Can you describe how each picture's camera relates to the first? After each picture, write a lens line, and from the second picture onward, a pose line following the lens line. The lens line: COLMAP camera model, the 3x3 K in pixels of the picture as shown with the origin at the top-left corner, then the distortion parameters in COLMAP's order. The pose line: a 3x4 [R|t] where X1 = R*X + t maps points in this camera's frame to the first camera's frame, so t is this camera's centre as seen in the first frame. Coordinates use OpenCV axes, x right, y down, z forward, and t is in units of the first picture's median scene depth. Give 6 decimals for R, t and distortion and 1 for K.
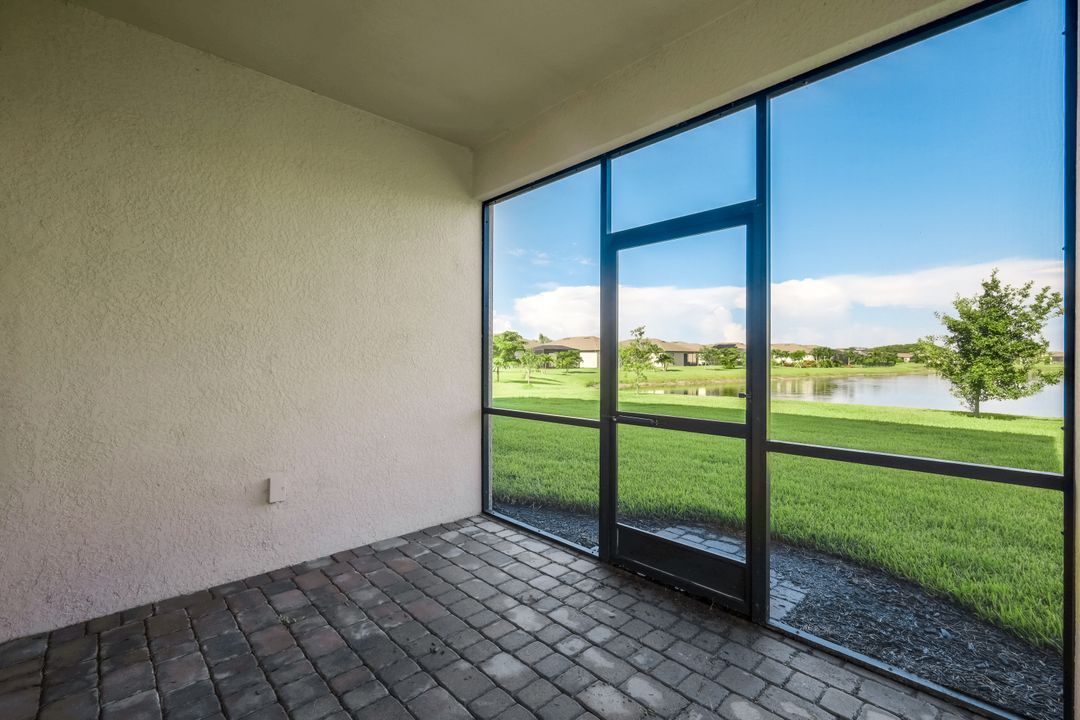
lens RADIAL K [[475.8, 0, 540.0], [0, 475.8, 360.0], [0, 0, 1]] dist [-0.000305, -0.000150]
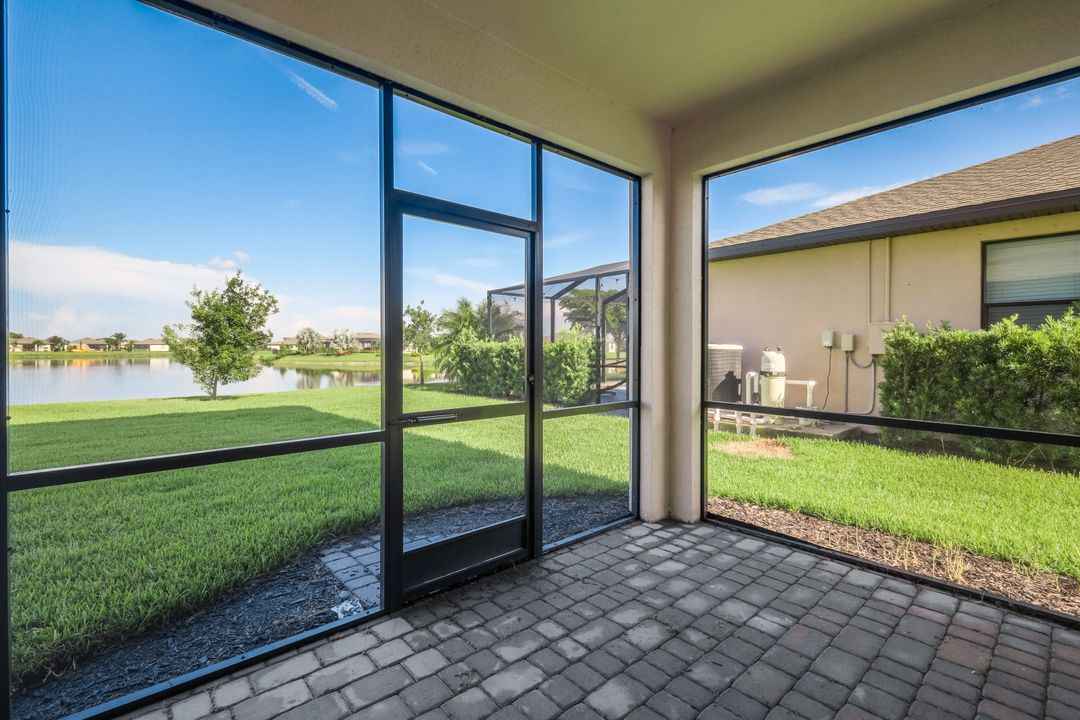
lens RADIAL K [[480.7, 0, 548.8], [0, 480.7, 348.2], [0, 0, 1]] dist [0.001208, 0.000193]
pose [[0.028102, -0.002062, 0.999603, -0.193915], [0.000830, 0.999998, 0.002040, -0.001138], [-0.999605, 0.000773, 0.028103, 0.218999]]
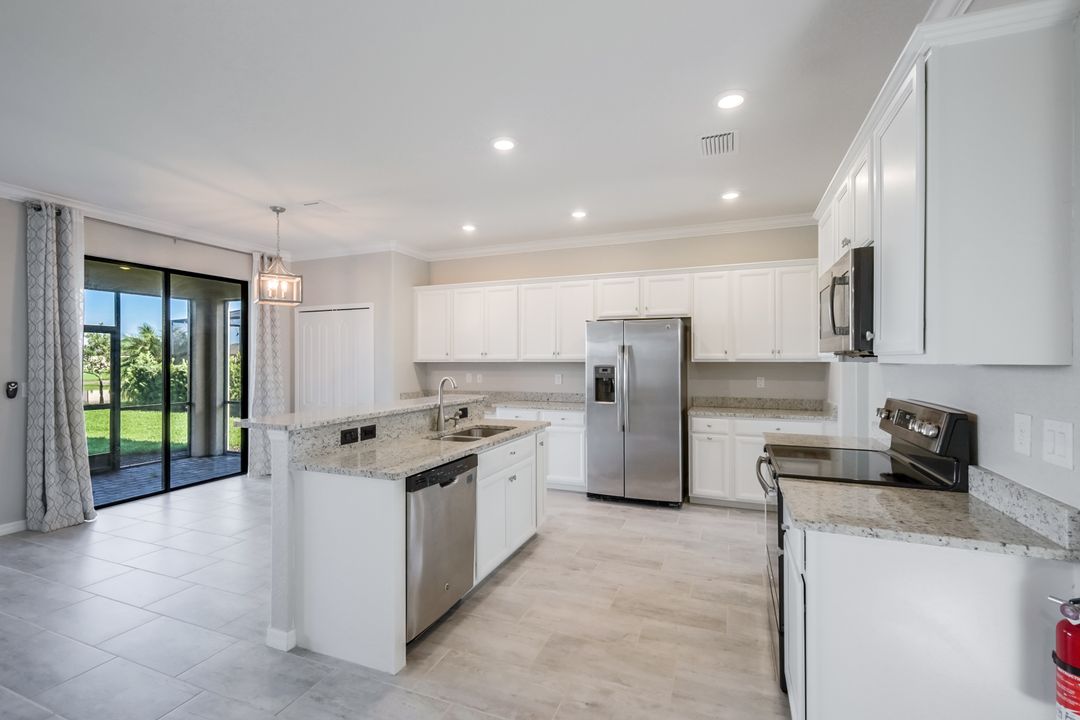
lens RADIAL K [[480.9, 0, 540.2], [0, 480.9, 357.4], [0, 0, 1]] dist [0.004142, 0.000906]
pose [[-0.407044, 0.004386, 0.913398, -0.787572], [0.003999, 0.999987, -0.003019, -0.029277], [-0.913400, 0.002424, -0.407056, -0.042112]]
